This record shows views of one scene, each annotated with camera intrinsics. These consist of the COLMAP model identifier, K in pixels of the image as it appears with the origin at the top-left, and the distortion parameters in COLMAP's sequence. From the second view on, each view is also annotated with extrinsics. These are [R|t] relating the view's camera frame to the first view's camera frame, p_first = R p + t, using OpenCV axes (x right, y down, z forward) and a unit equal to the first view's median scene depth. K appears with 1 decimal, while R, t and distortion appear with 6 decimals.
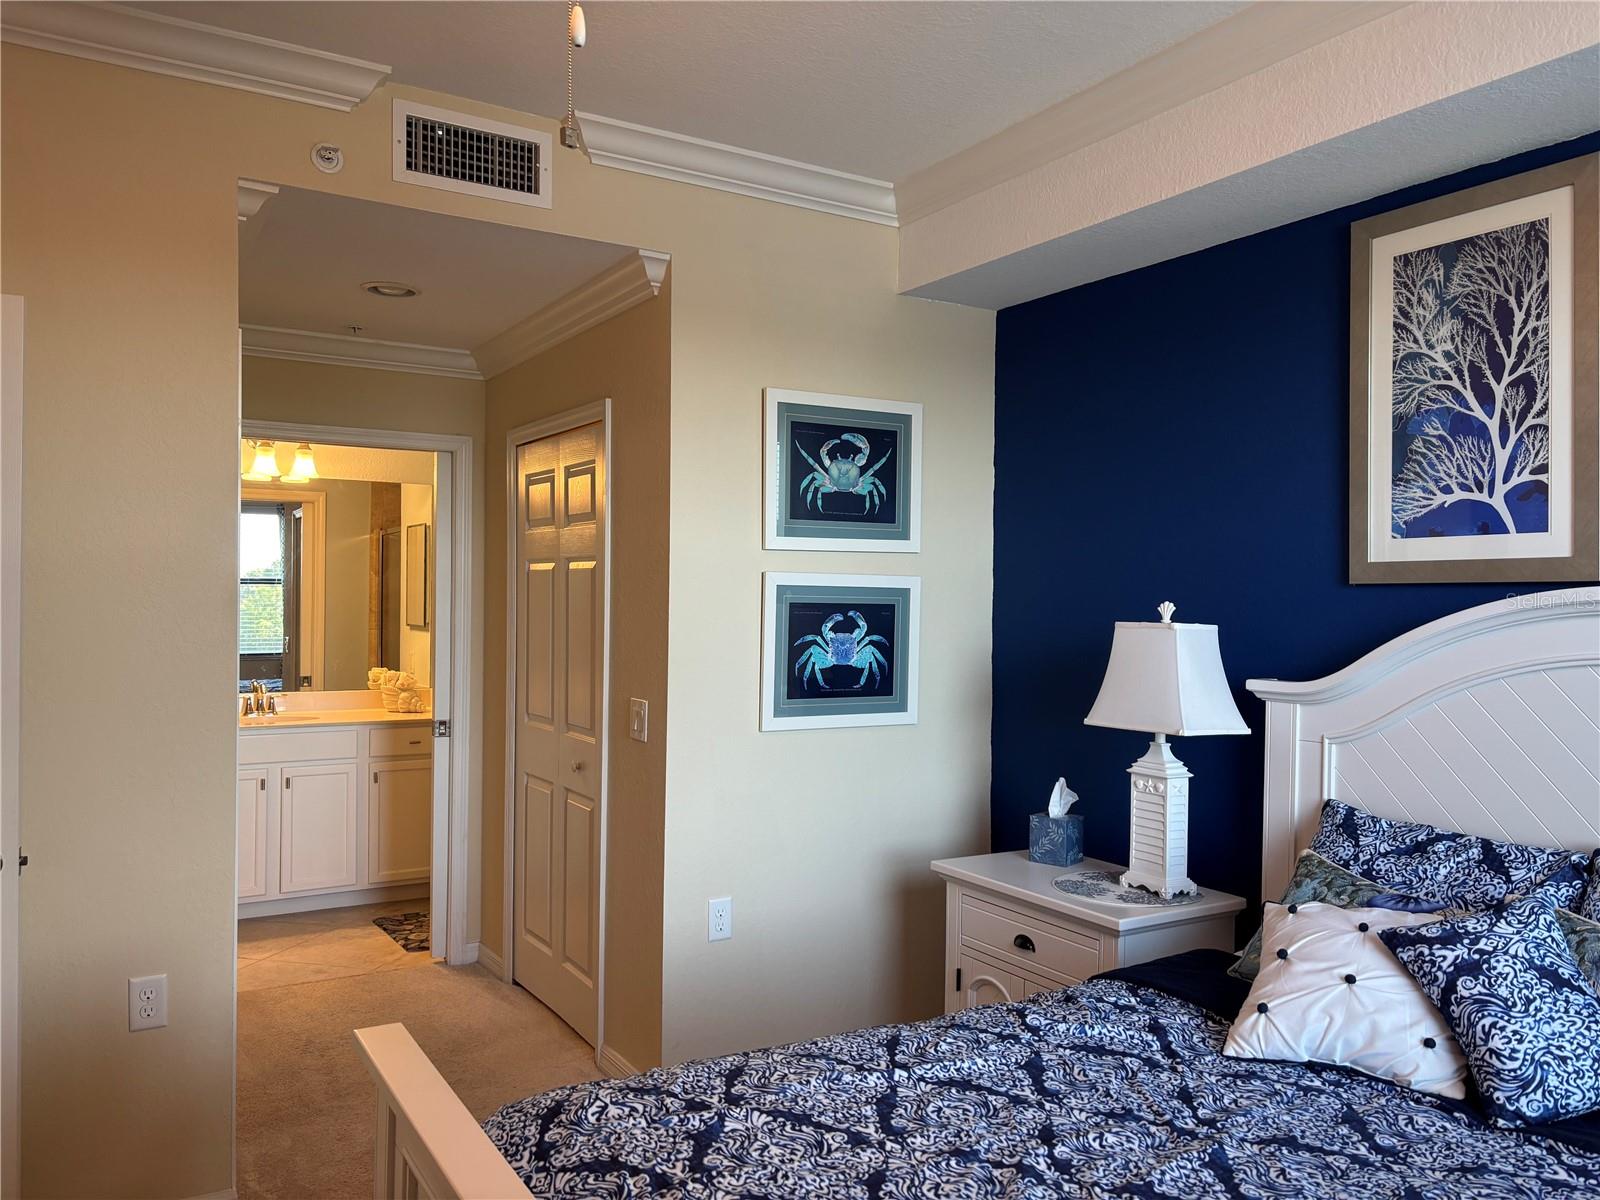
lens RADIAL K [[1201.2, 0, 795.2], [0, 1201.2, 602.2], [0, 0, 1]] dist [0.051391, -0.060555]
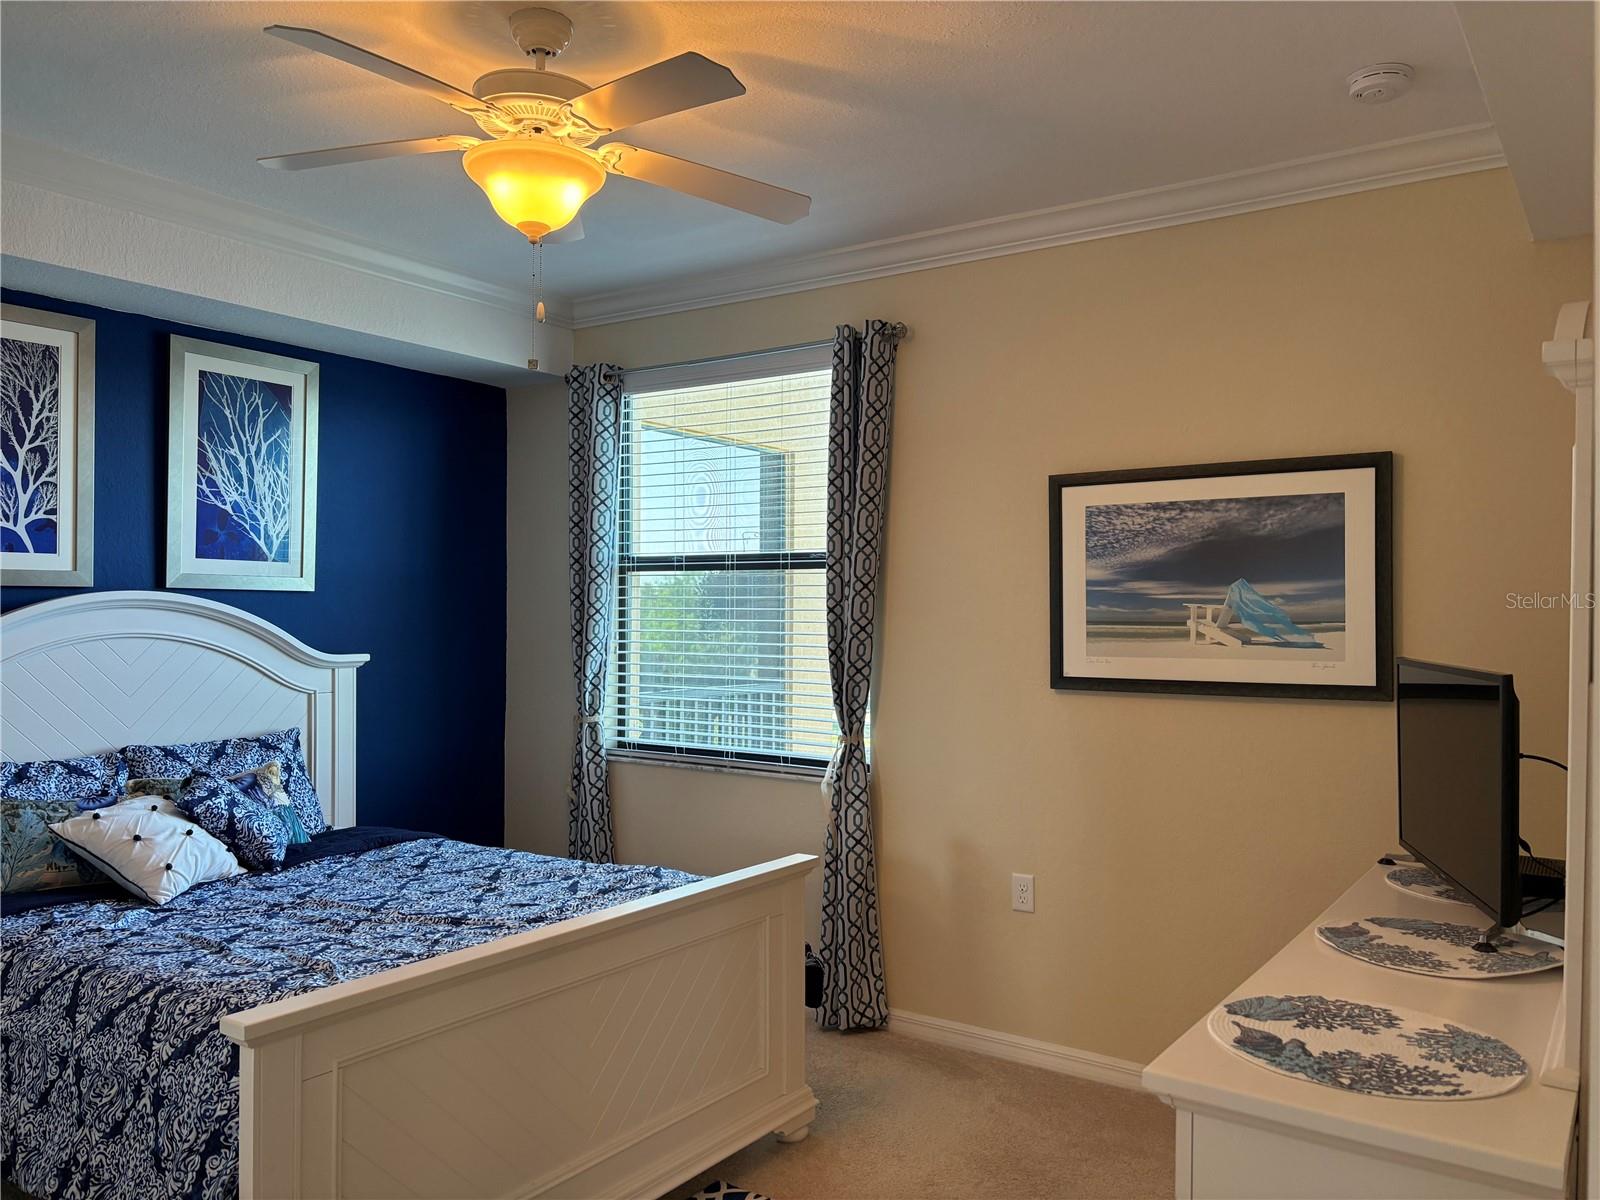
lens RADIAL K [[1201.2, 0, 800.7], [0, 1201.2, 598.5], [0, 0, 1]] dist [0.051391, -0.060555]
pose [[-0.404798, -0.003853, 0.914398, -1.118897], [-0.002313, 0.999992, 0.003190, -0.008764], [-0.914403, -0.000824, -0.404804, 0.746268]]
